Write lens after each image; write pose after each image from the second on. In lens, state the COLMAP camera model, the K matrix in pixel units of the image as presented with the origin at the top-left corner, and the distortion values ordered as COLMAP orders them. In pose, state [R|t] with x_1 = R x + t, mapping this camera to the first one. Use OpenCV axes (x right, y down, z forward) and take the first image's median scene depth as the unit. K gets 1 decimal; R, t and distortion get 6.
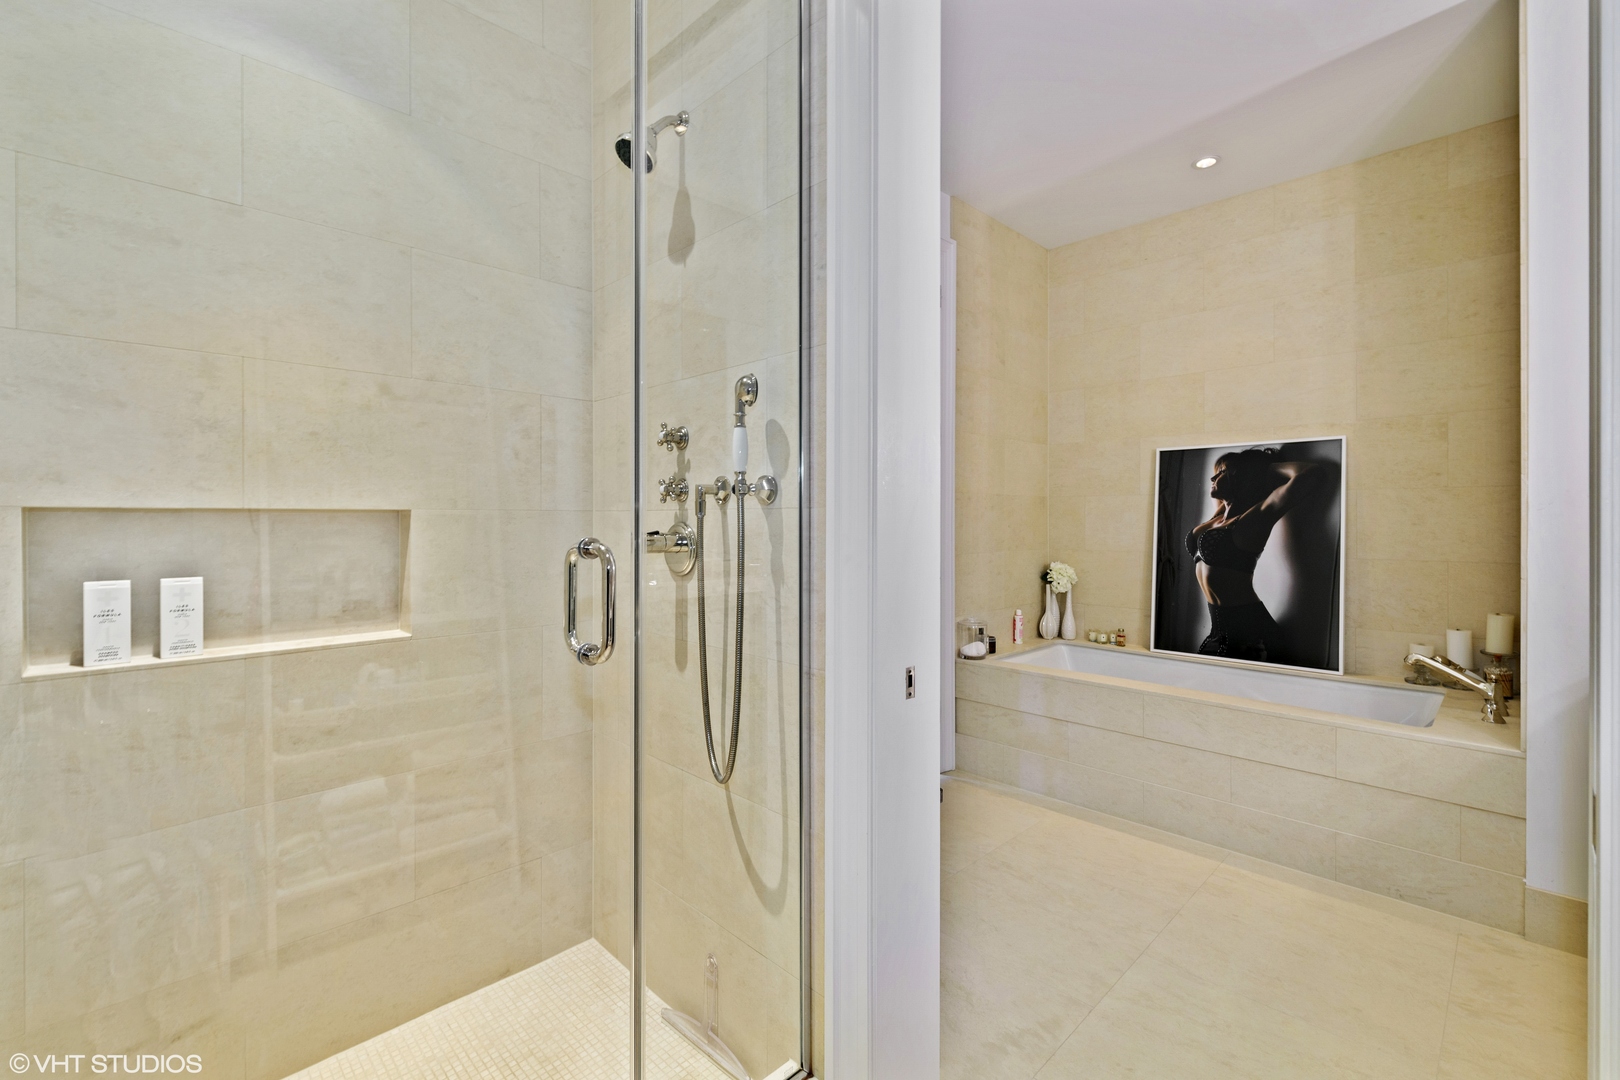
lens RADIAL K [[679.2, 0, 806.5], [0, 679.2, 529.0], [0, 0, 1]] dist [0.005146, -0.002521]
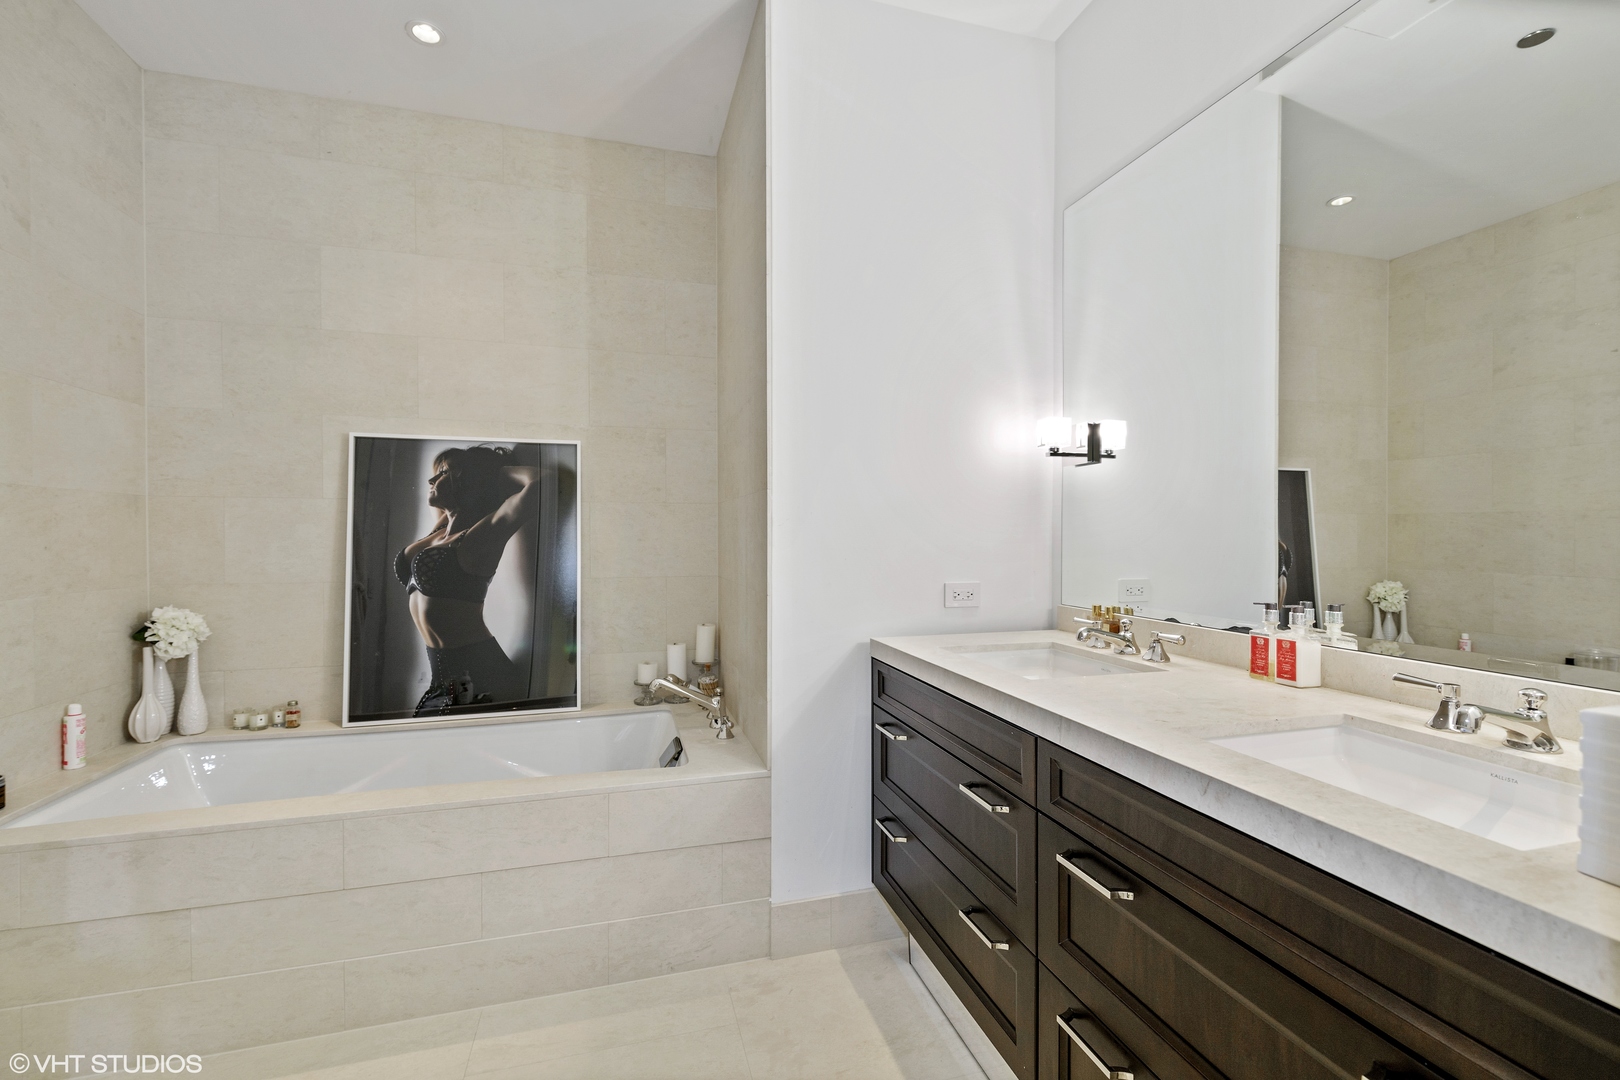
lens RADIAL K [[679.2, 0, 808.8], [0, 679.2, 537.0], [0, 0, 1]] dist [0.005146, -0.002521]
pose [[0.454732, -0.003487, 0.890621, 0.118489], [0.012149, 0.999924, -0.002288, -0.005092], [-0.890545, 0.011861, 0.454740, 0.290272]]
